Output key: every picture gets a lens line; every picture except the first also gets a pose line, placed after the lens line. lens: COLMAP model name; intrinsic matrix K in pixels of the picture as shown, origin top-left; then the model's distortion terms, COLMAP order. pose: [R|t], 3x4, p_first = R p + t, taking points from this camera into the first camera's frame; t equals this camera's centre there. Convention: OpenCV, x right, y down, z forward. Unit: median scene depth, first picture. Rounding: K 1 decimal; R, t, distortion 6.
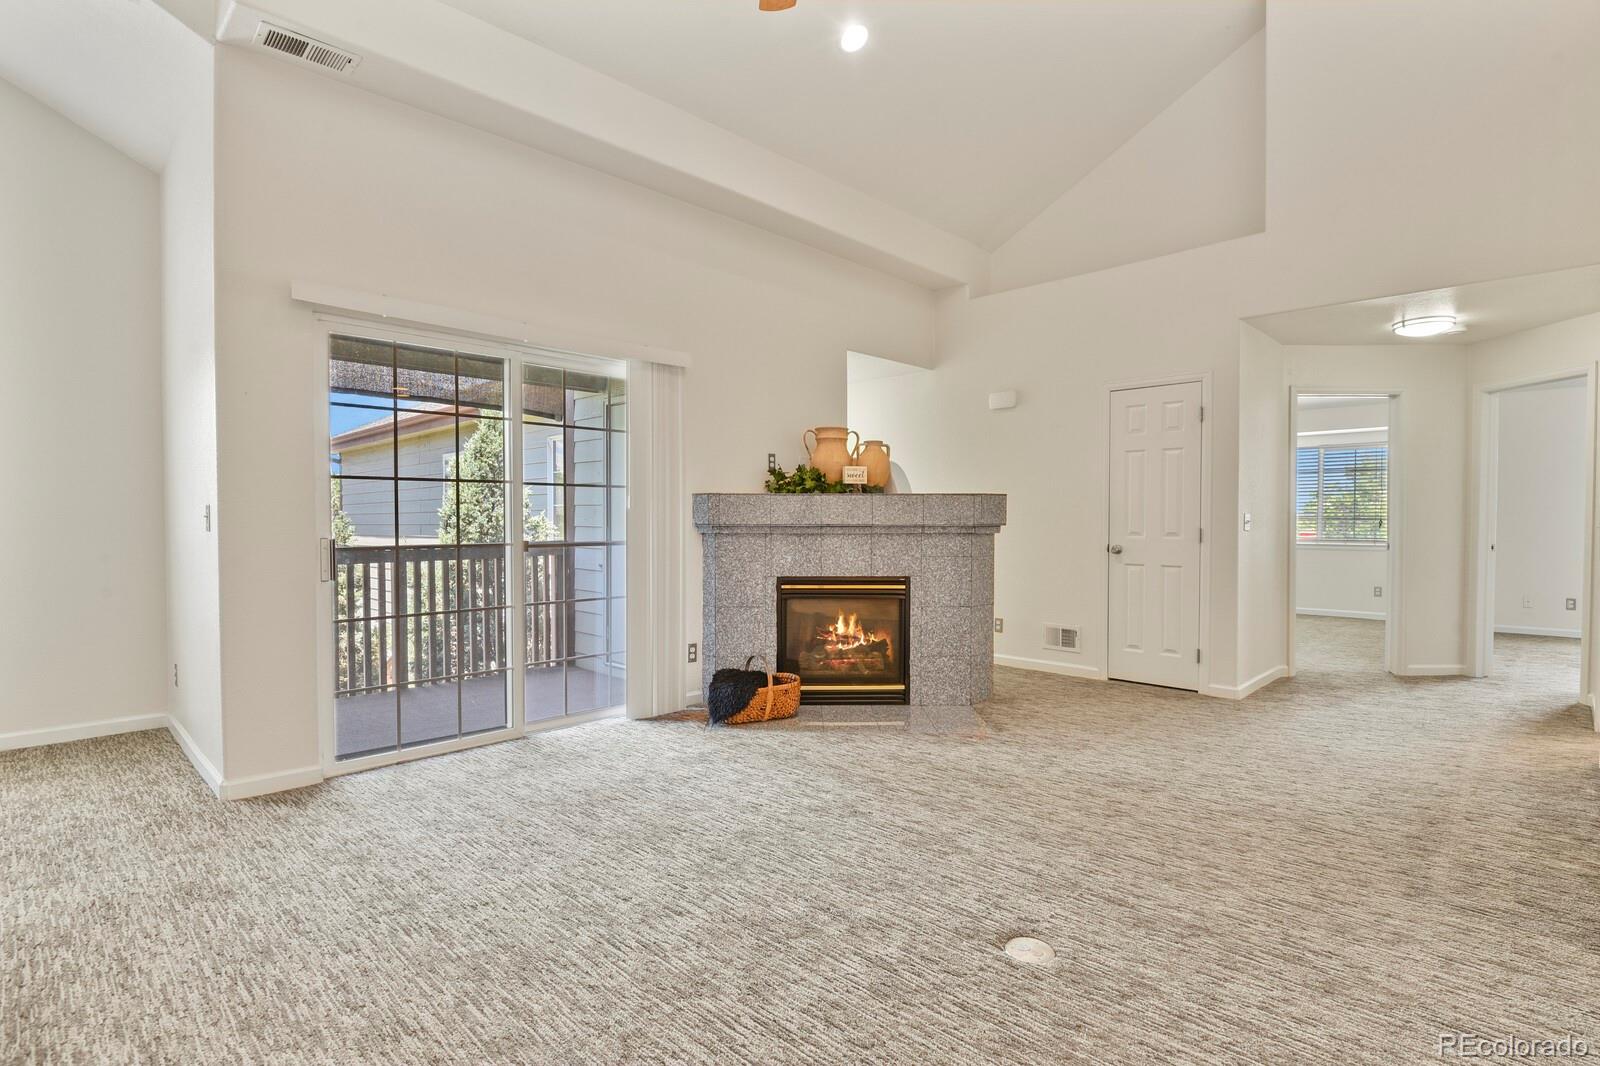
lens RADIAL K [[779.6, 0, 799.3], [0, 779.6, 545.1], [0, 0, 1]] dist [-0.008864, -0.002586]
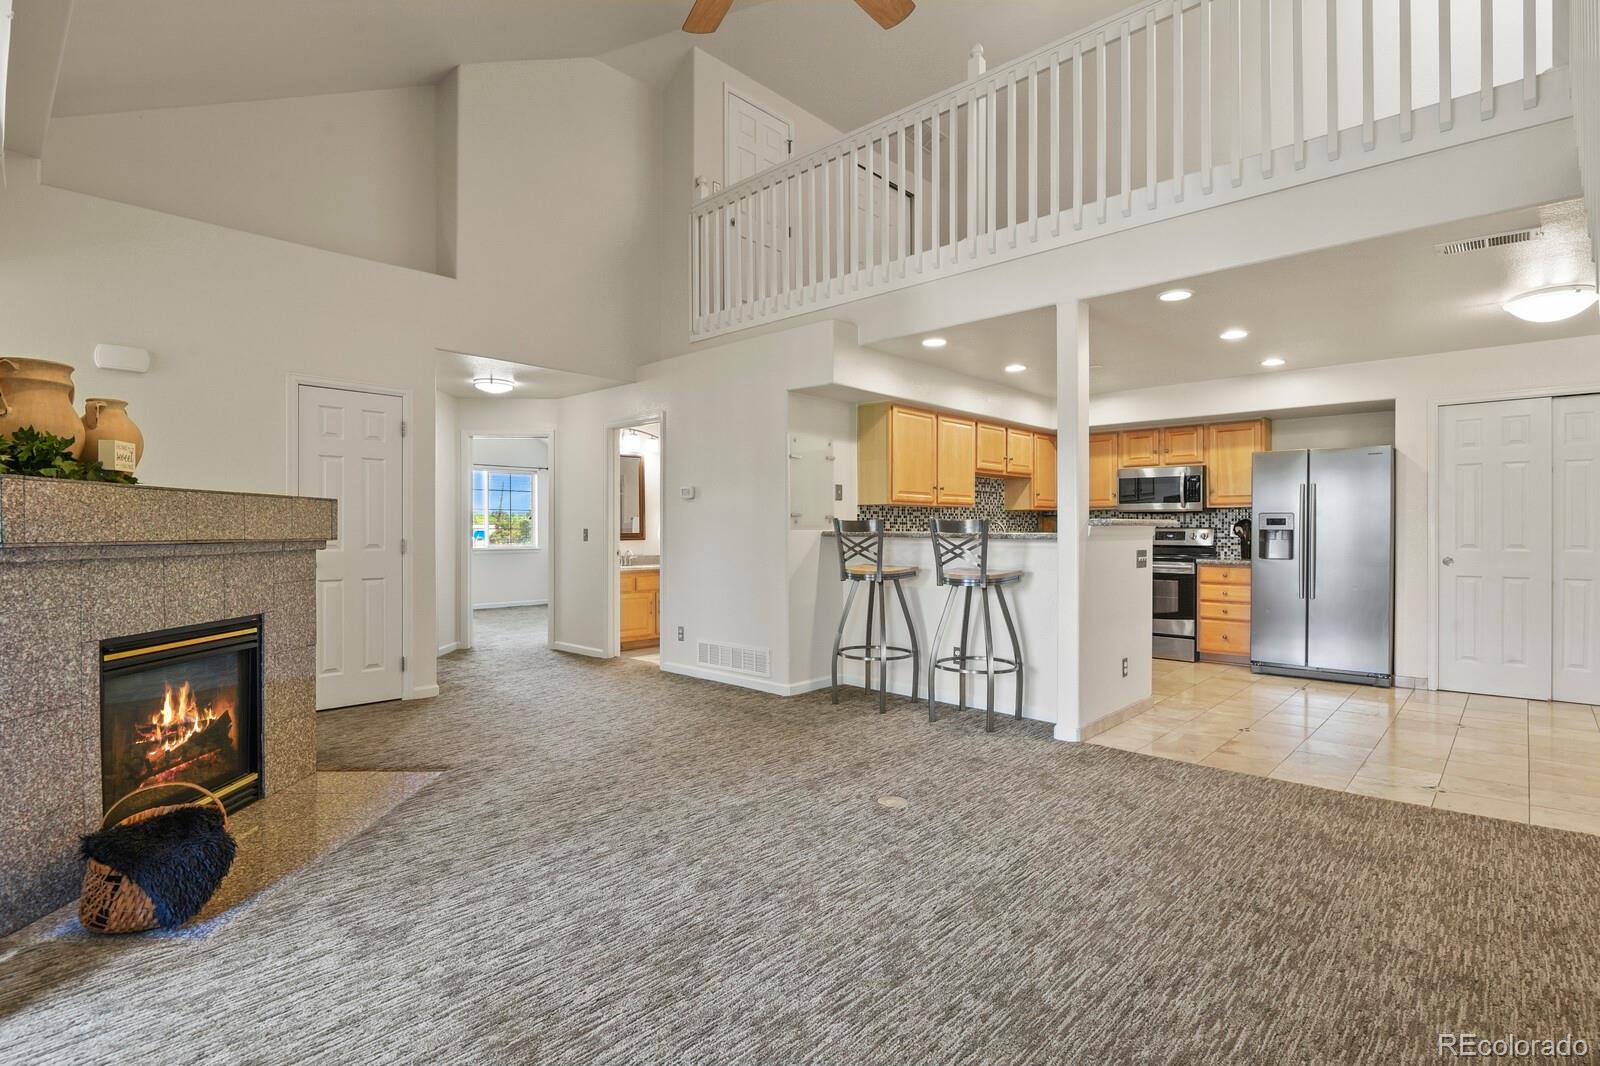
lens RADIAL K [[779.6, 0, 814.0], [0, 779.6, 534.7], [0, 0, 1]] dist [-0.008864, -0.002586]
pose [[-0.039050, -0.008116, 0.999204, -0.573422], [0.030702, 0.999485, 0.009318, -0.022101], [-0.998765, 0.031042, -0.038781, 0.531439]]
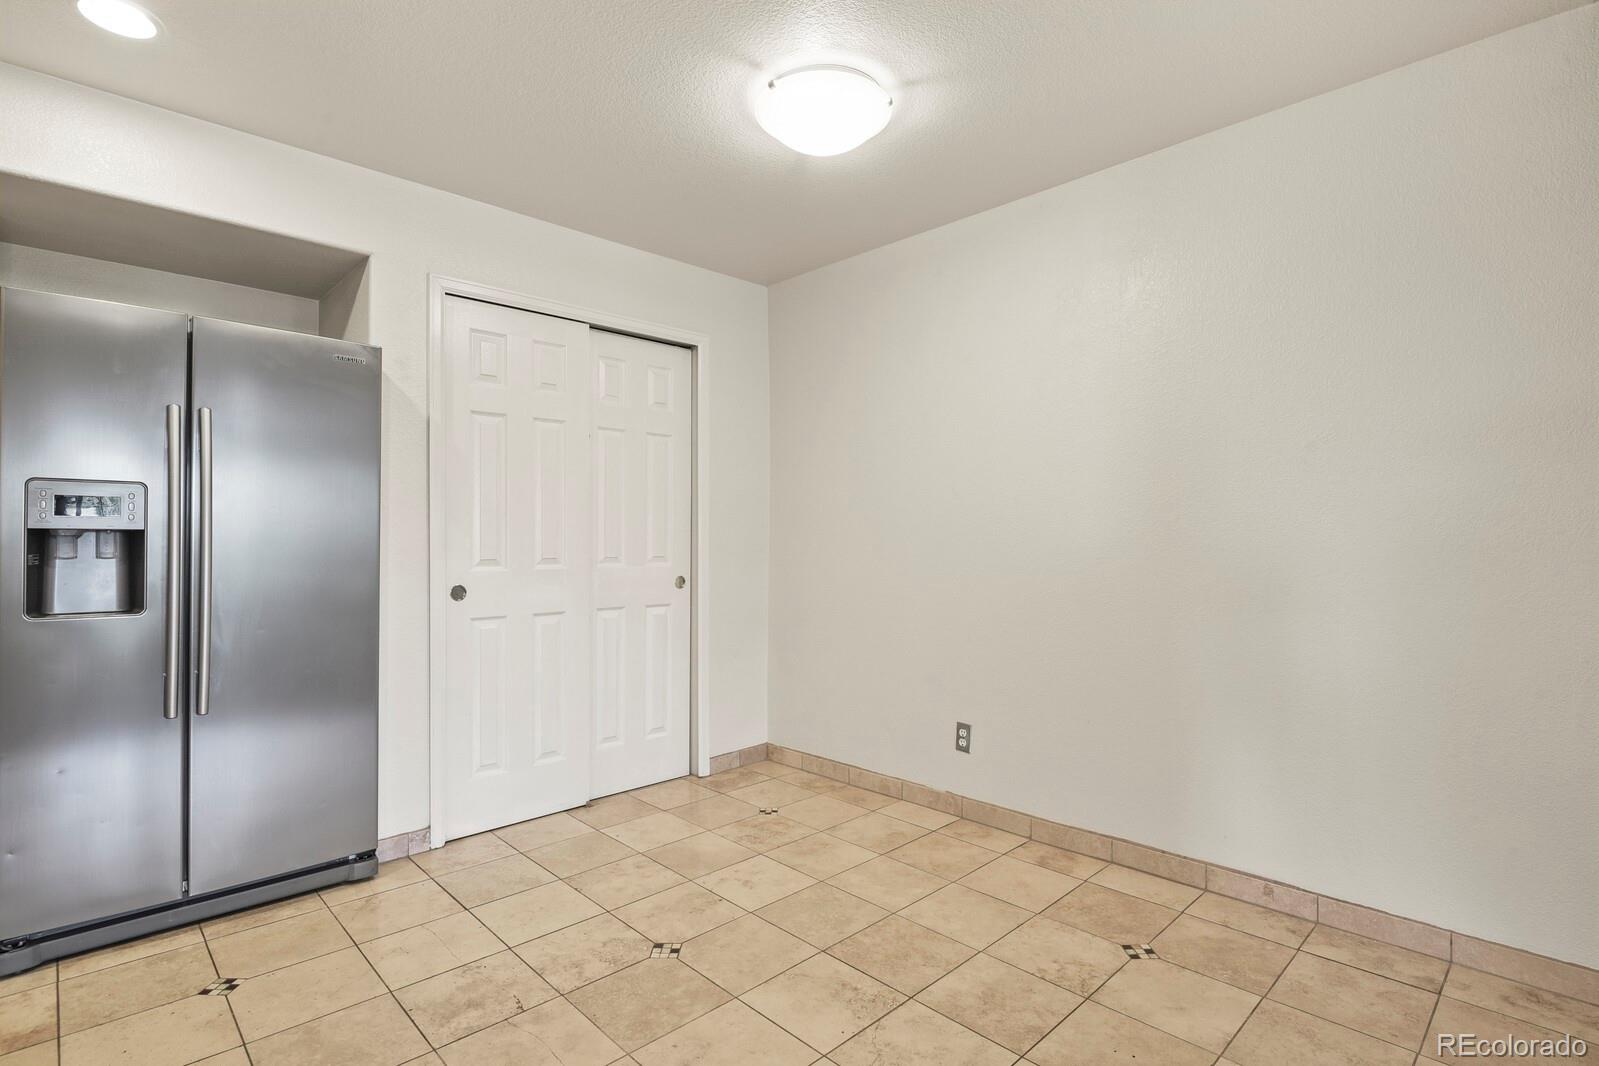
lens RADIAL K [[779.1, 0, 790.2], [0, 779.1, 541.0], [0, 0, 1]] dist [-0.008864, -0.002586]
pose [[-0.999405, -0.002984, 0.034367, 0.274389], [-0.001905, 0.999506, 0.031367, -0.002525], [-0.034443, 0.031283, -0.998917, 0.137489]]
